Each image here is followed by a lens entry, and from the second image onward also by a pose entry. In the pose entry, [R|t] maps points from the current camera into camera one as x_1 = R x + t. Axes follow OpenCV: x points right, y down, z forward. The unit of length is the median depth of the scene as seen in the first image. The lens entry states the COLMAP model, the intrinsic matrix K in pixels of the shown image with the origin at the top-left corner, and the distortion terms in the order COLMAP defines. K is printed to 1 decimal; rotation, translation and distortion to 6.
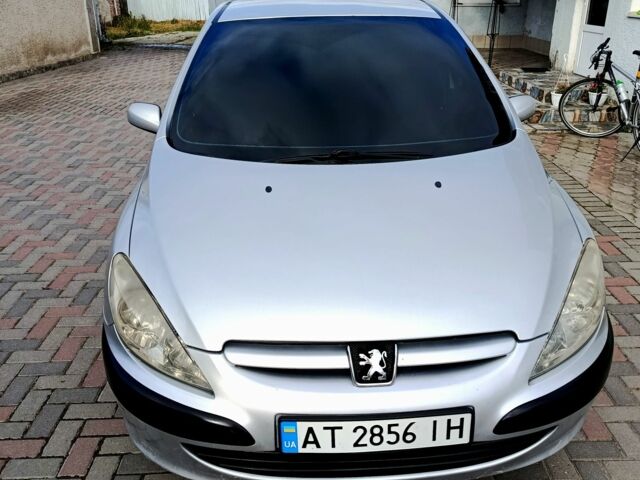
lens RADIAL K [[597.7, 0, 322.9], [0, 597.7, 227.2], [0, 0, 1]] dist [0.077549, -0.140337]
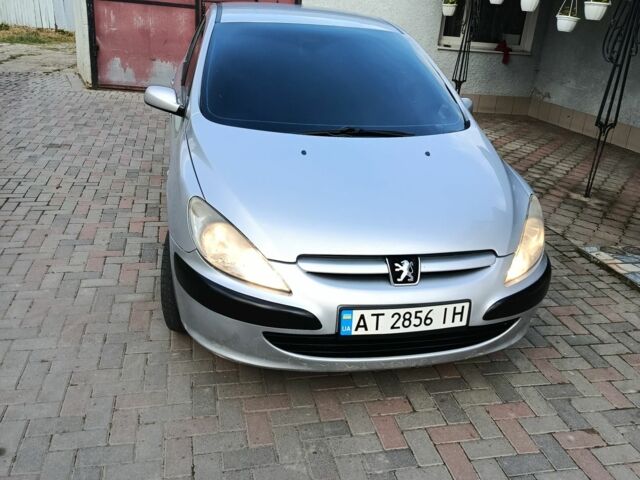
lens RADIAL K [[615.4, 0, 354.2], [0, 615.4, 239.2], [0, 0, 1]] dist [0.056110, -0.084735]
pose [[0.975560, 0.003855, 0.219698, -0.348659], [-0.000308, 0.999869, -0.016180, 0.177961], [-0.219731, 0.015717, 0.975434, -0.387430]]
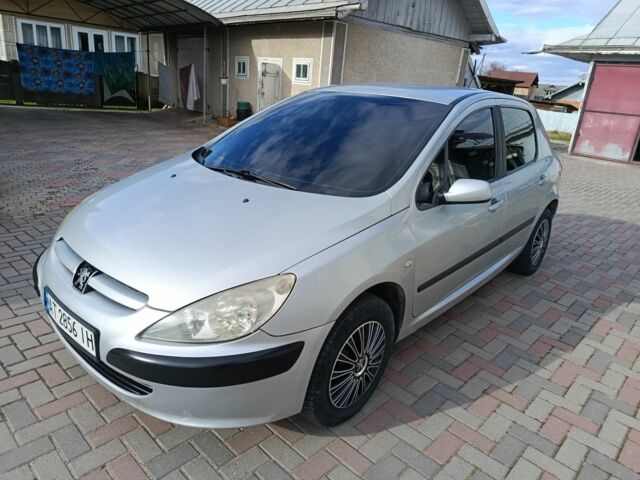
lens RADIAL K [[449.0, 0, 323.2], [0, 449.0, 231.6], [0, 0, 1]] dist [0.036372, -0.028201]
pose [[0.709870, 0.279499, -0.646502, 1.211750], [-0.344567, 0.938363, 0.027337, -0.118327], [0.614295, 0.203358, 0.762422, 0.481353]]
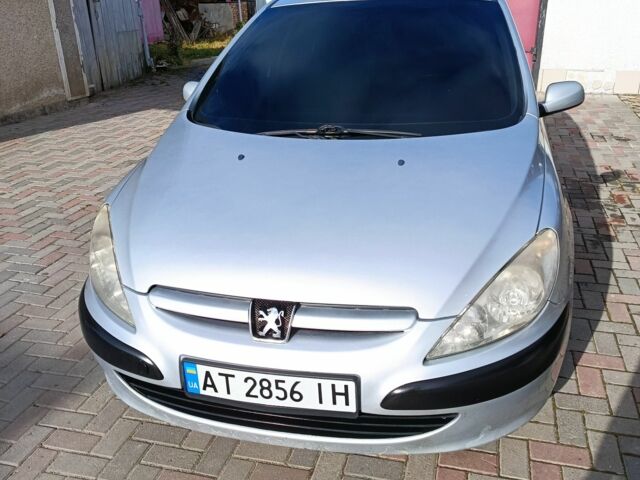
lens RADIAL K [[597.7, 0, 322.9], [0, 597.7, 227.2], [0, 0, 1]] dist [0.077549, -0.140337]
pose [[0.958830, 0.088461, -0.269852, 0.440516], [-0.087100, 0.996054, 0.017039, 0.036919], [0.270294, 0.007167, 0.962751, 0.011796]]
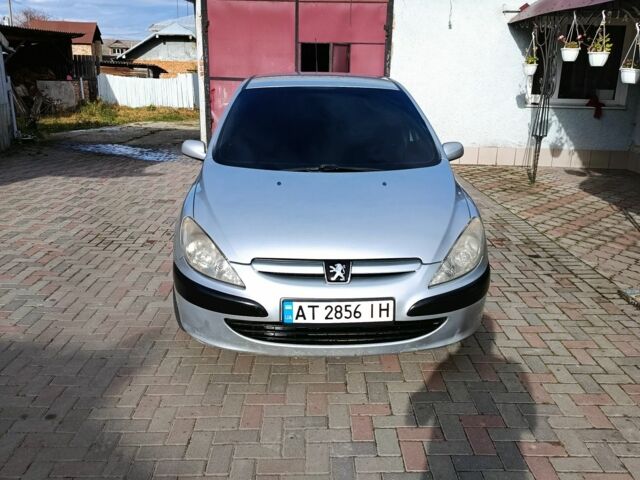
lens RADIAL K [[597.7, 0, 322.9], [0, 597.7, 227.2], [0, 0, 1]] dist [0.077549, -0.140337]
pose [[0.999675, 0.025405, 0.002340, 0.033581], [-0.024901, 0.991577, -0.127106, 0.320510], [-0.005549, 0.127006, 0.991886, -0.737006]]
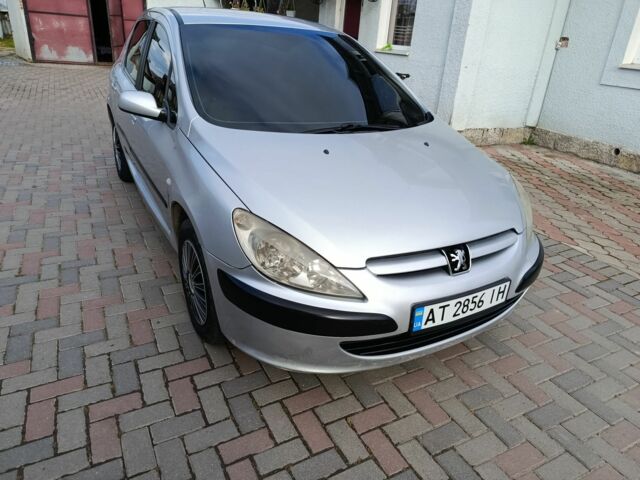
lens RADIAL K [[449.0, 0, 323.2], [0, 449.0, 231.6], [0, 0, 1]] dist [0.036372, -0.028201]
pose [[0.890061, -0.115050, 0.441084, -0.686472], [0.096459, 0.993249, 0.064429, 0.057345], [-0.445519, -0.014799, 0.895150, 0.163596]]
